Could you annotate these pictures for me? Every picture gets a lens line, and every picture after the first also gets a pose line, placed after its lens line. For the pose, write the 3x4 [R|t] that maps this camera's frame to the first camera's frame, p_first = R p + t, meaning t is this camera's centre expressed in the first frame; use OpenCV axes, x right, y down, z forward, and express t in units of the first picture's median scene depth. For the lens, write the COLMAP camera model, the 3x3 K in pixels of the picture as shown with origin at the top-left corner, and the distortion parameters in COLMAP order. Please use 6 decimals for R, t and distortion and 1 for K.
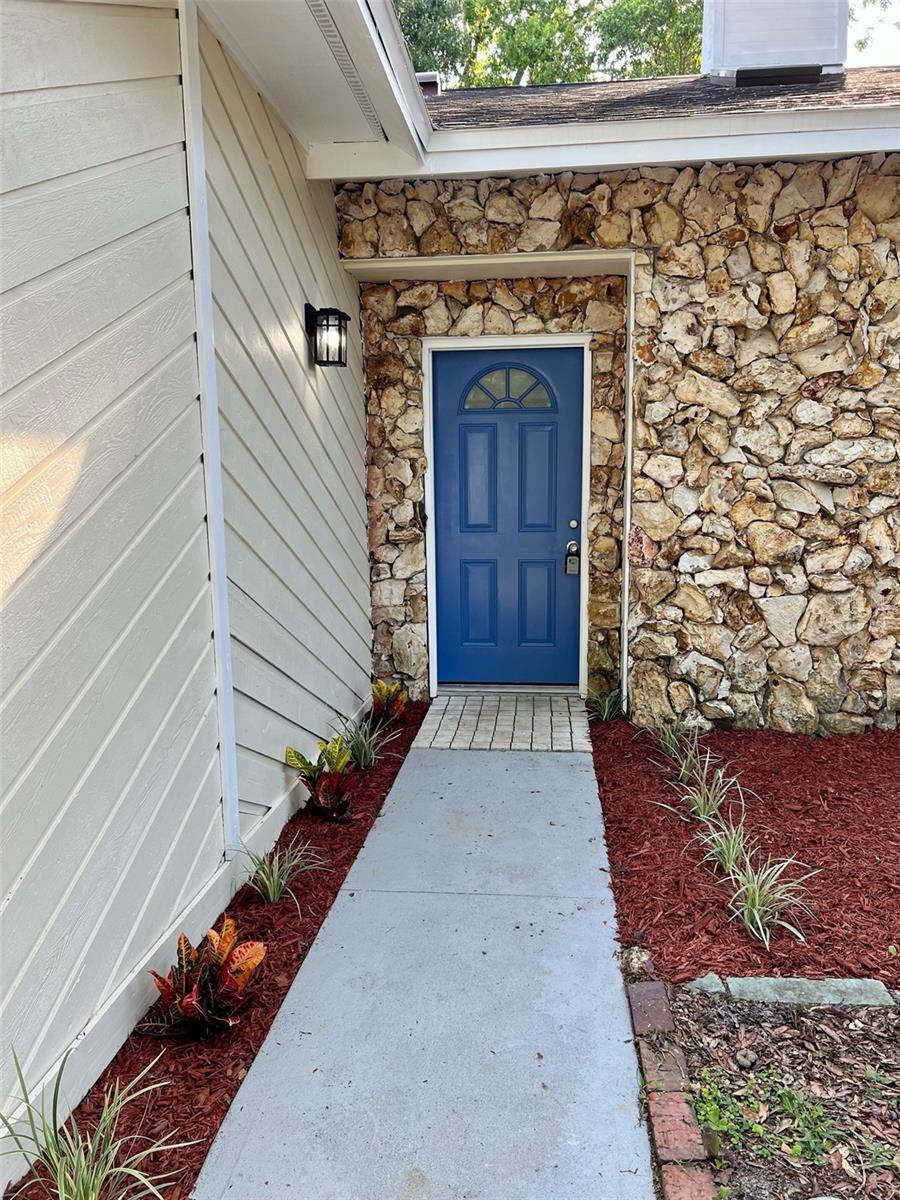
lens RADIAL K [[905.1, 0, 451.3], [0, 905.1, 608.7], [0, 0, 1]] dist [0.012429, 0.001017]
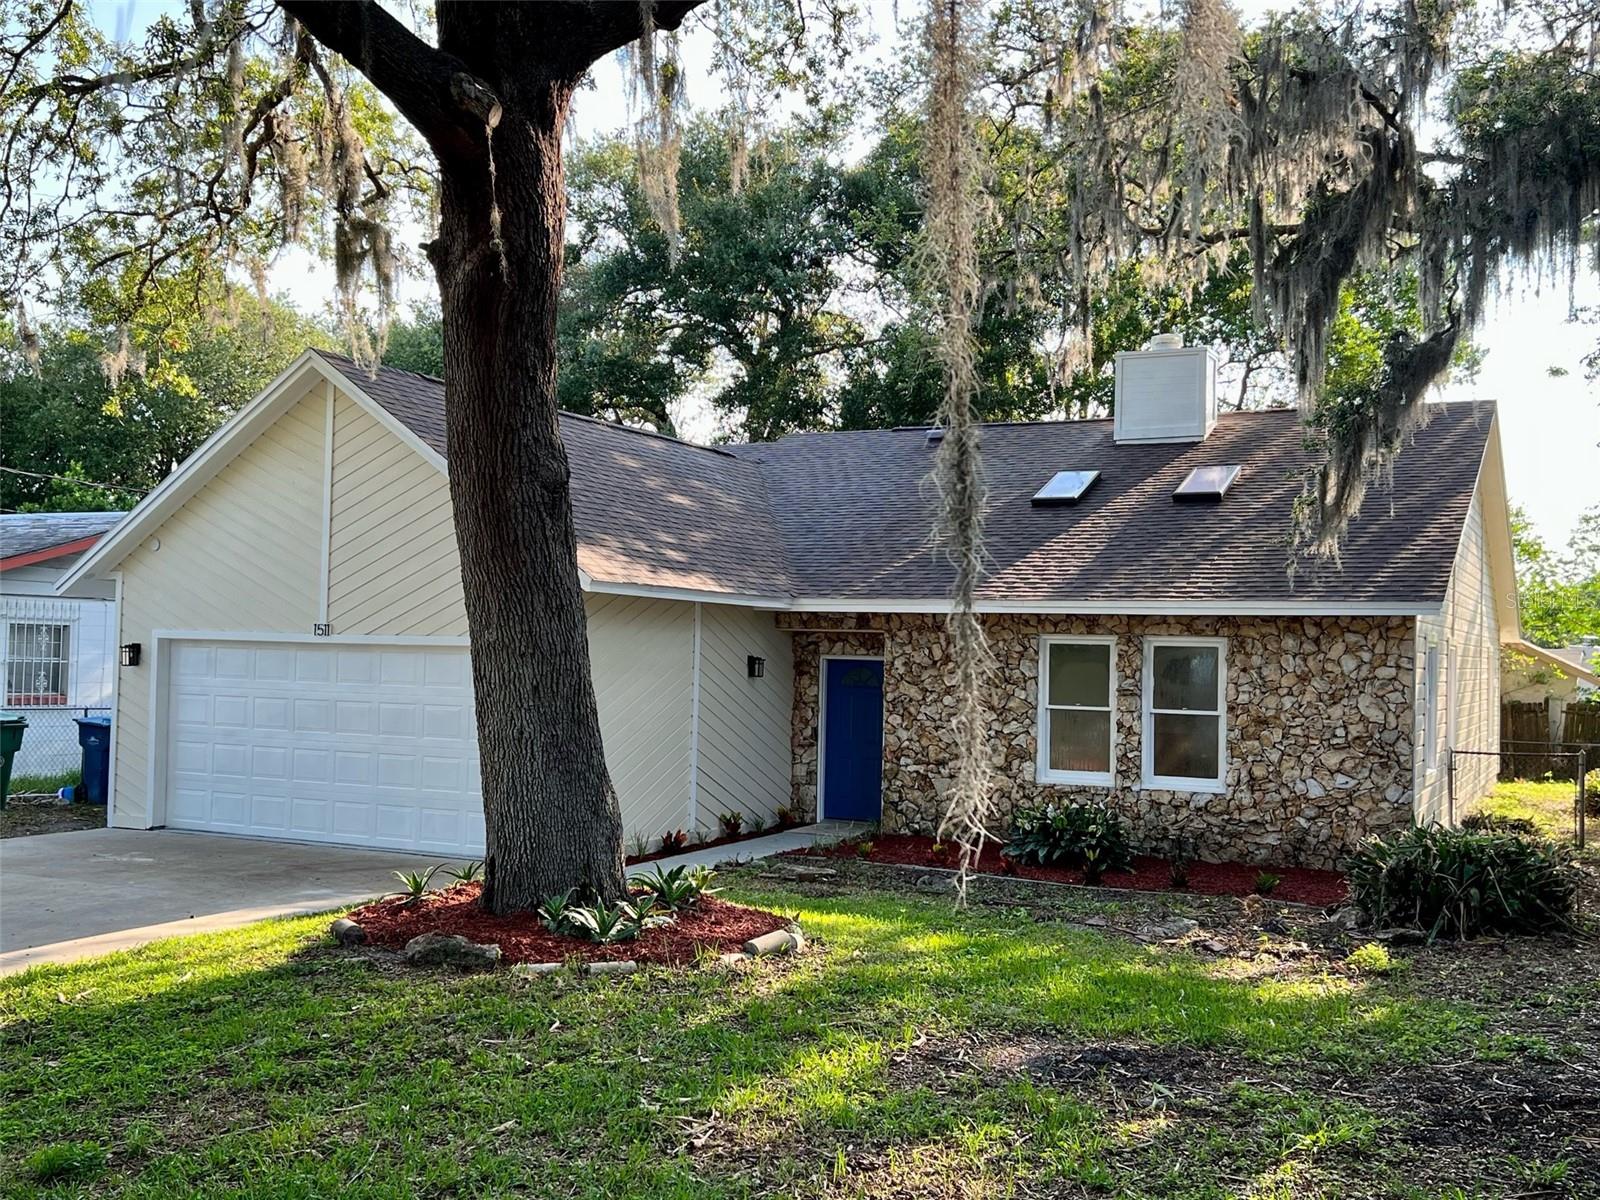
lens RADIAL K [[1608.8, 0, 801.8], [0, 1608.8, 598.3], [0, 0, 1]] dist [0.007018, 0.000000]
pose [[0.936323, 0.028093, -0.350014, 1.448938], [-0.088929, 0.983269, -0.158975, 0.217850], [0.339692, 0.179978, 0.923156, -2.969700]]
